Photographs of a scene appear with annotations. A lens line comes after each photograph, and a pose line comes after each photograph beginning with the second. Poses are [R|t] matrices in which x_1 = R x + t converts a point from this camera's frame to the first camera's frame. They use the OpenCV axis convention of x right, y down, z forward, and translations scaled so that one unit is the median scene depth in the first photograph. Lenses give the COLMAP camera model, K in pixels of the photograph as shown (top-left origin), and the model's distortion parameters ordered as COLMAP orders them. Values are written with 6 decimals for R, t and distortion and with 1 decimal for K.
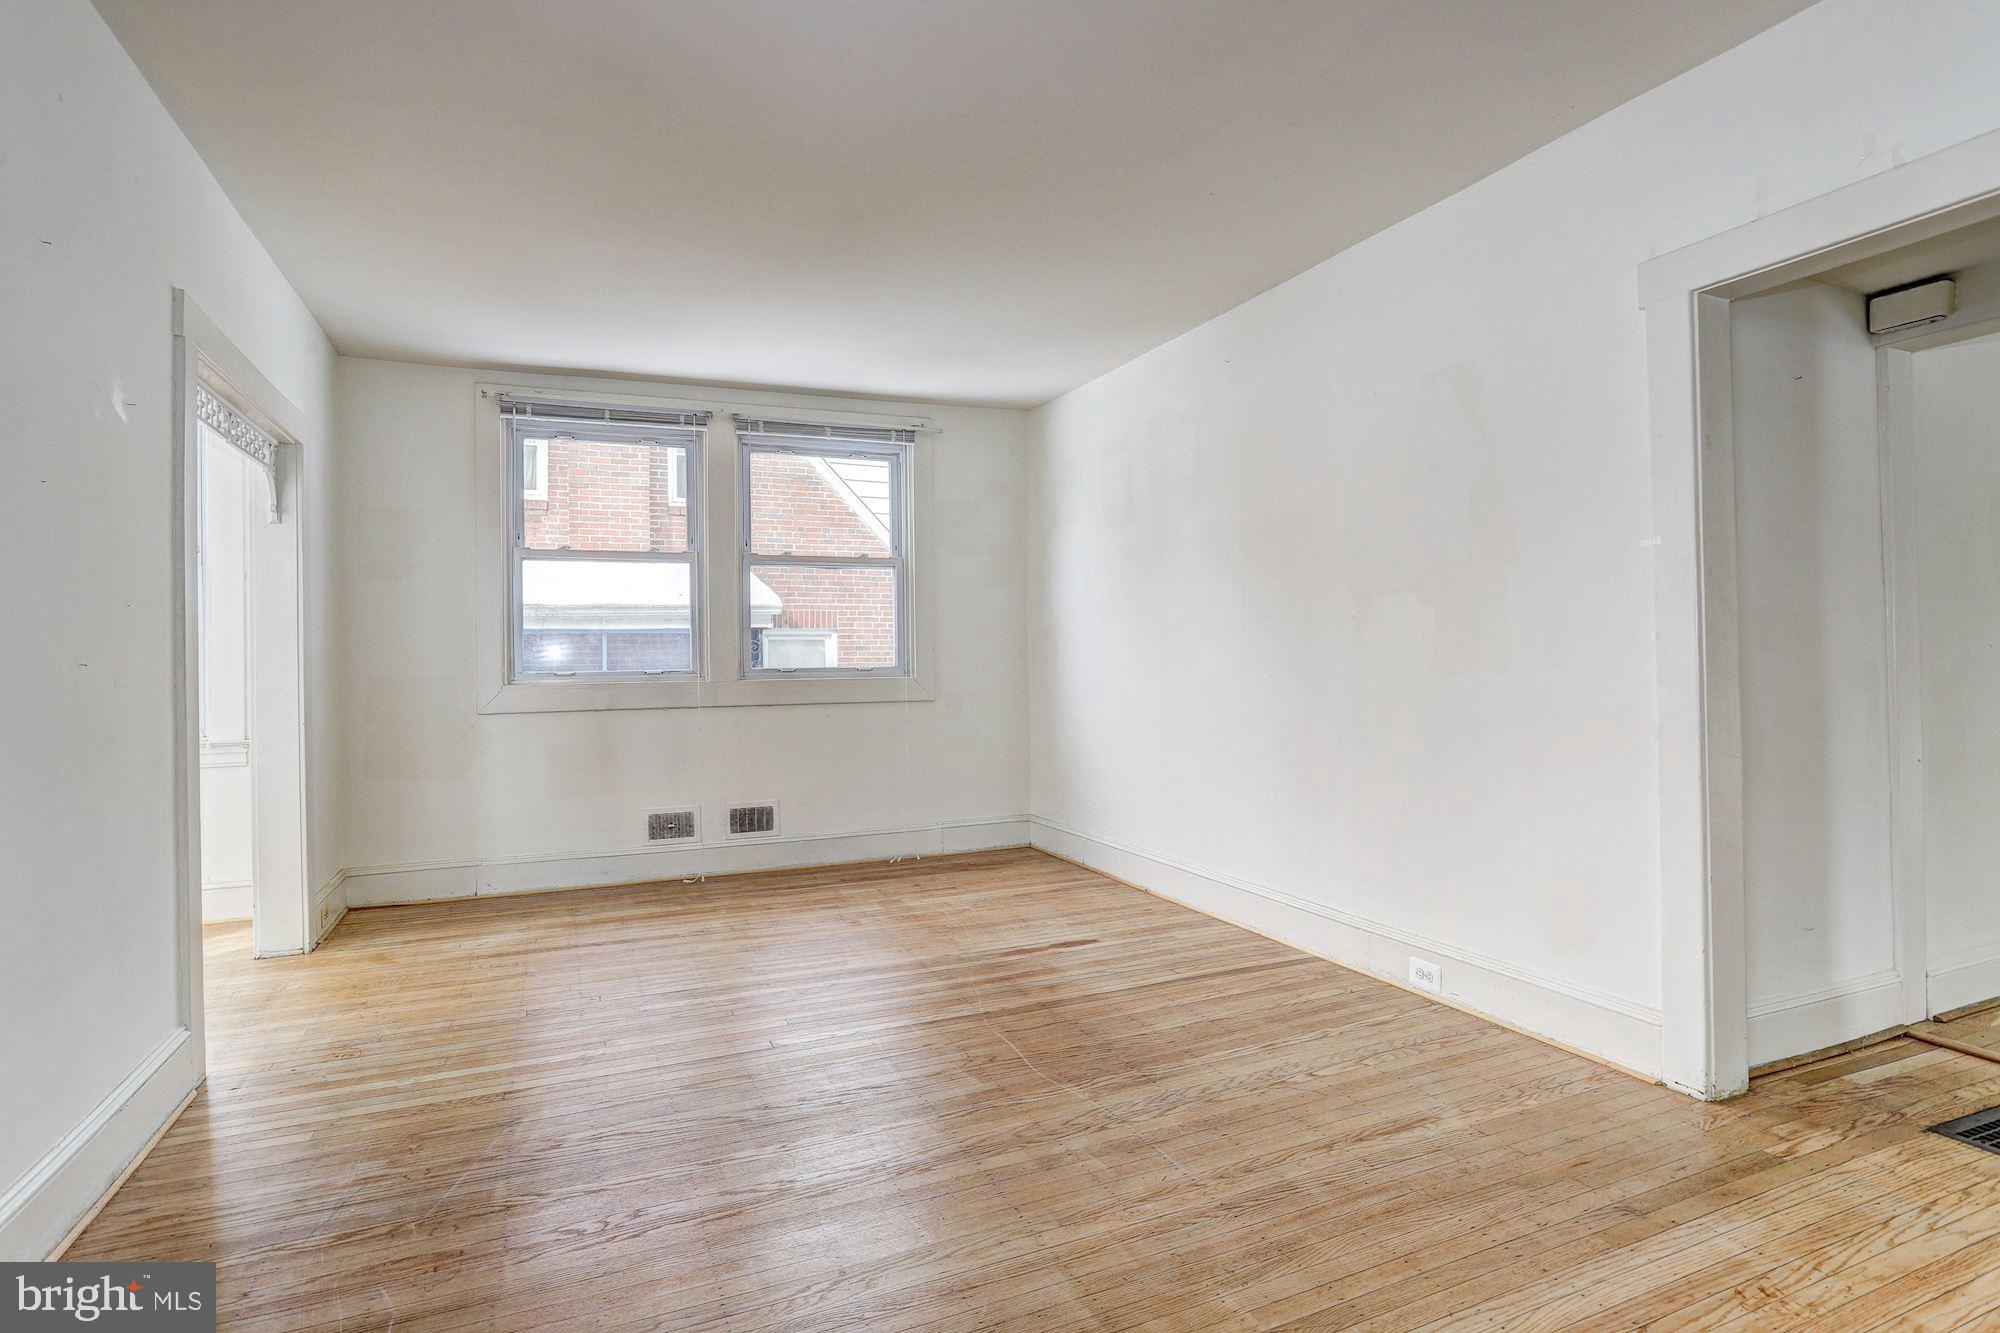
lens RADIAL K [[993.8, 0, 1017.4], [0, 993.8, 654.8], [0, 0, 1]] dist [-0.048169, 0.019124]
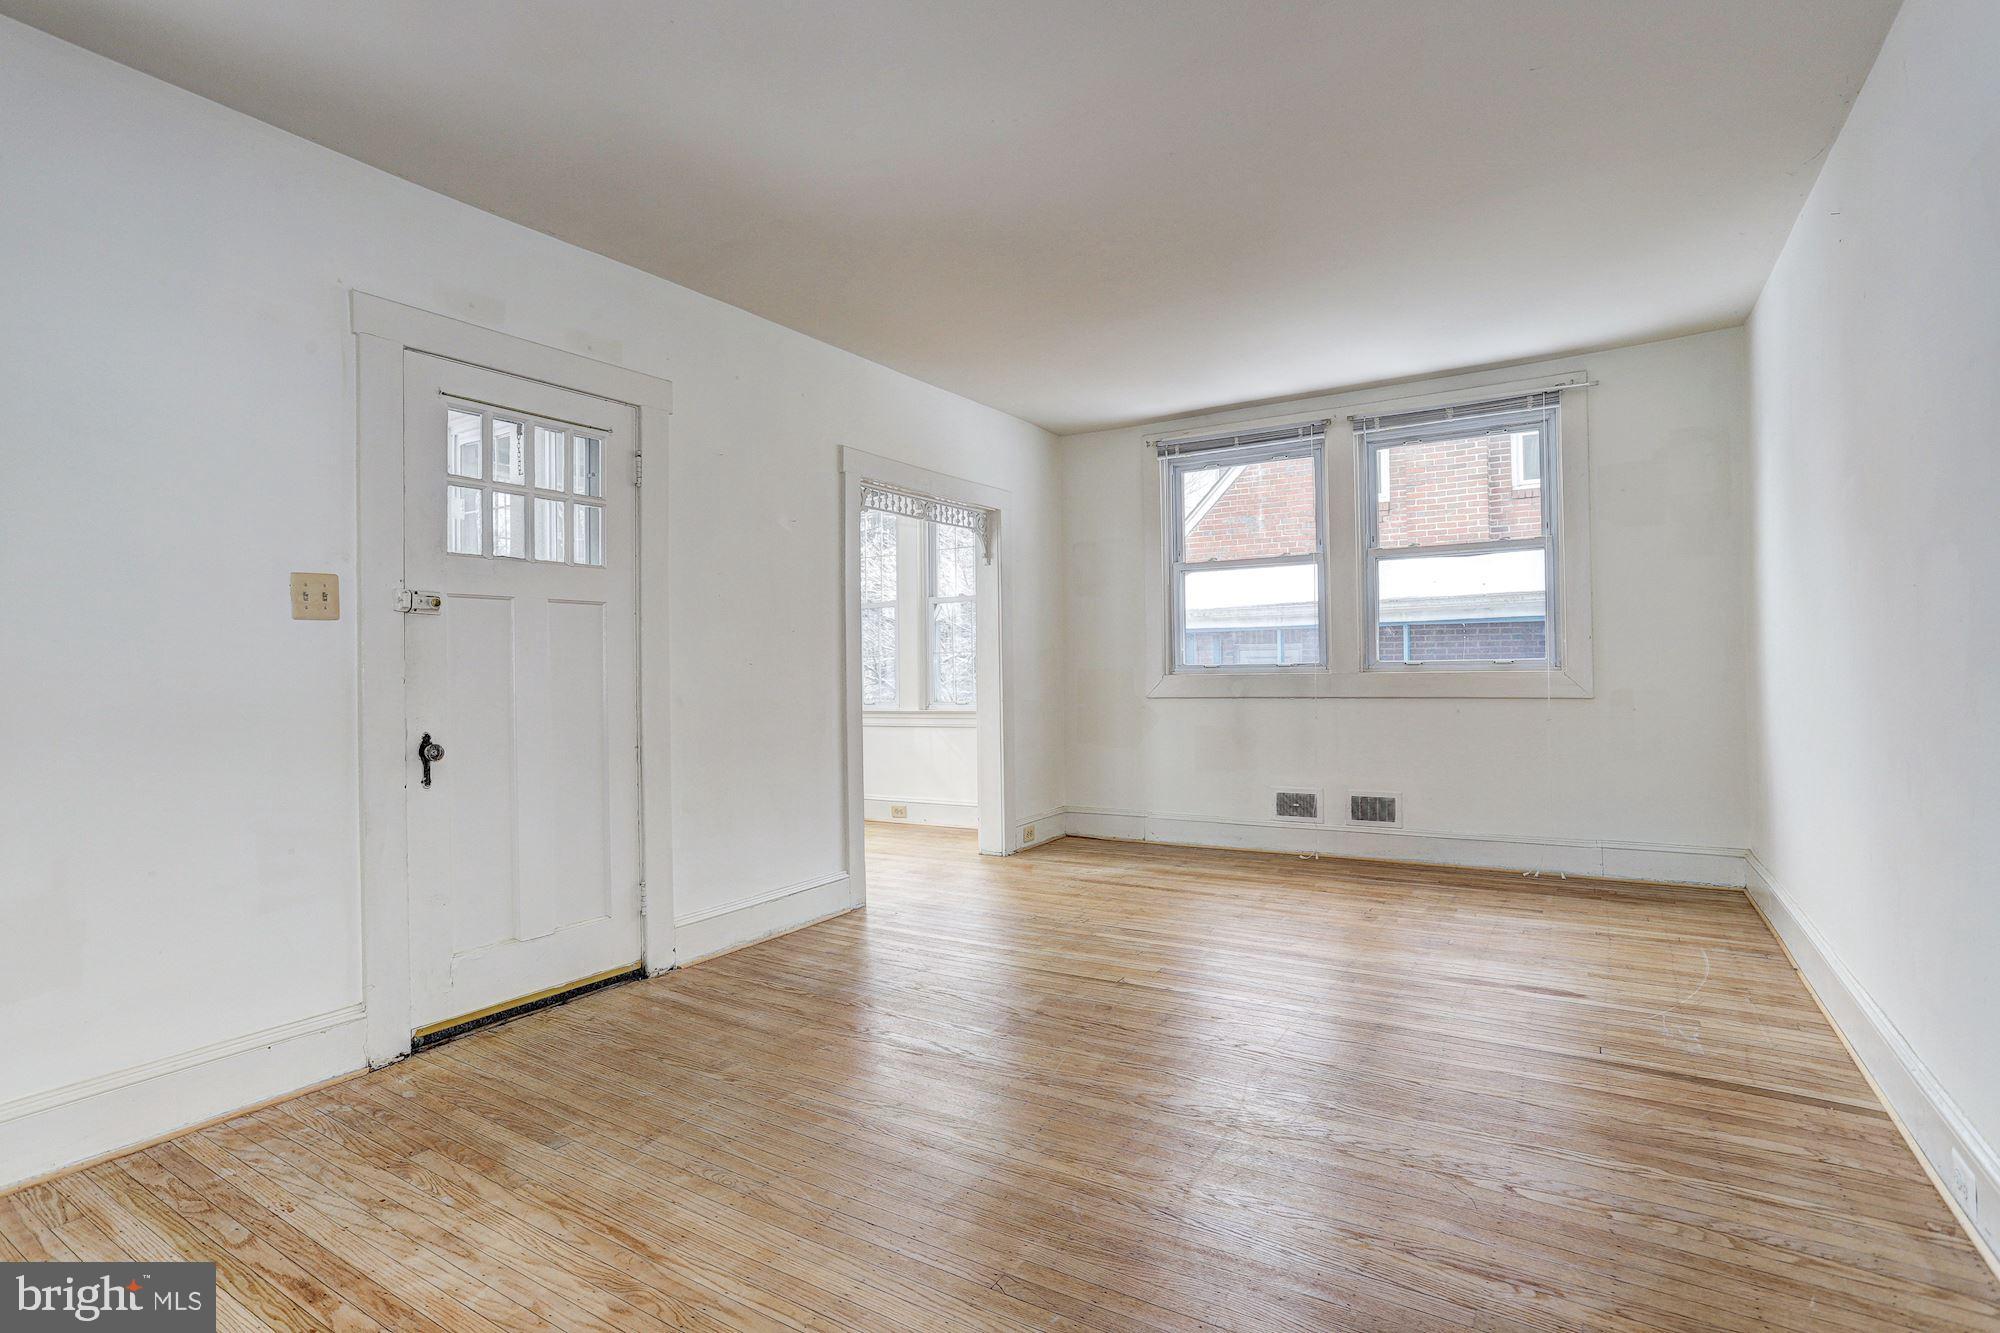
lens RADIAL K [[990.5, 0, 1019.1], [0, 990.5, 655.9], [0, 0, 1]] dist [-0.050611, 0.026177]
pose [[0.560781, -0.002215, -0.827961, 0.382599], [0.013971, 0.999879, 0.006788, -0.004108], [0.827846, -0.015374, 0.560744, 0.132195]]
